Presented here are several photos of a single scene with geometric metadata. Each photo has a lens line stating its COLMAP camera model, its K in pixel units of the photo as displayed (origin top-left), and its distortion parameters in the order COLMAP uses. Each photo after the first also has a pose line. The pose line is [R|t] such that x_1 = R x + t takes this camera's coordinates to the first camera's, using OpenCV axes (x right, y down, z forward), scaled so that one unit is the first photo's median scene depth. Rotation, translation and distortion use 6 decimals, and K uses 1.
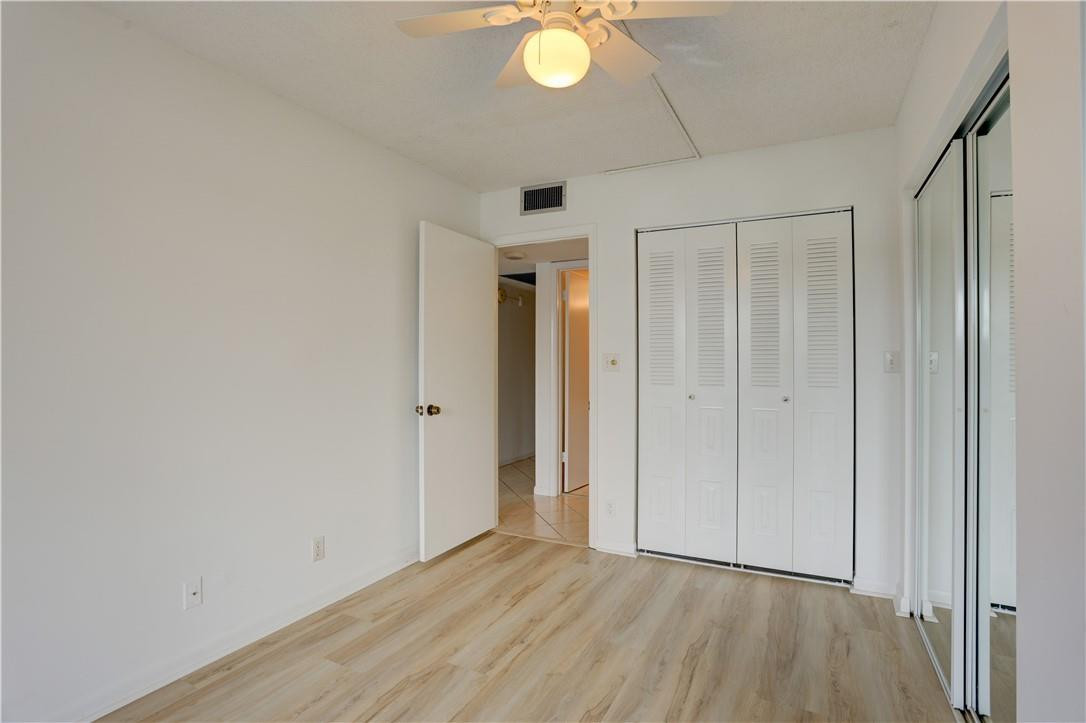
lens RADIAL K [[518.7, 0, 543.0], [0, 518.7, 361.5], [0, 0, 1]] dist [-0.071741, 0.018791]
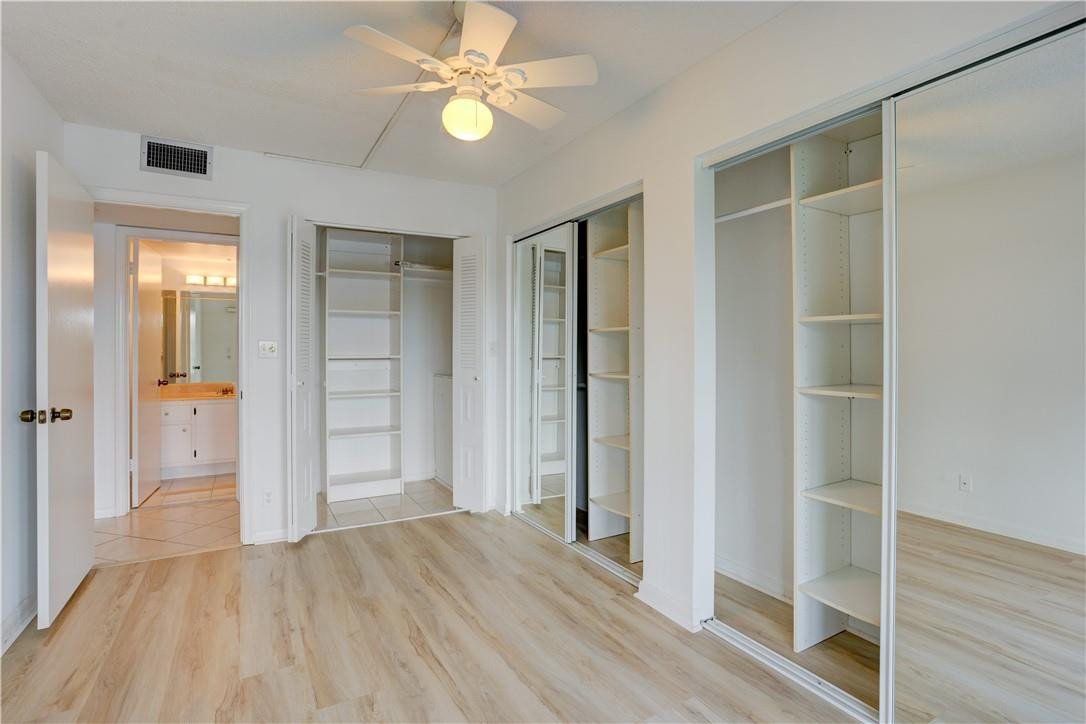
lens RADIAL K [[513.4, 0, 543.2], [0, 513.4, 353.1], [0, 0, 1]] dist [-0.033999, 0.000630]
pose [[0.541491, -0.002843, 0.840702, -0.470294], [-0.004495, 0.999970, 0.006277, -0.000777], [-0.840694, -0.007178, 0.541462, 0.041640]]
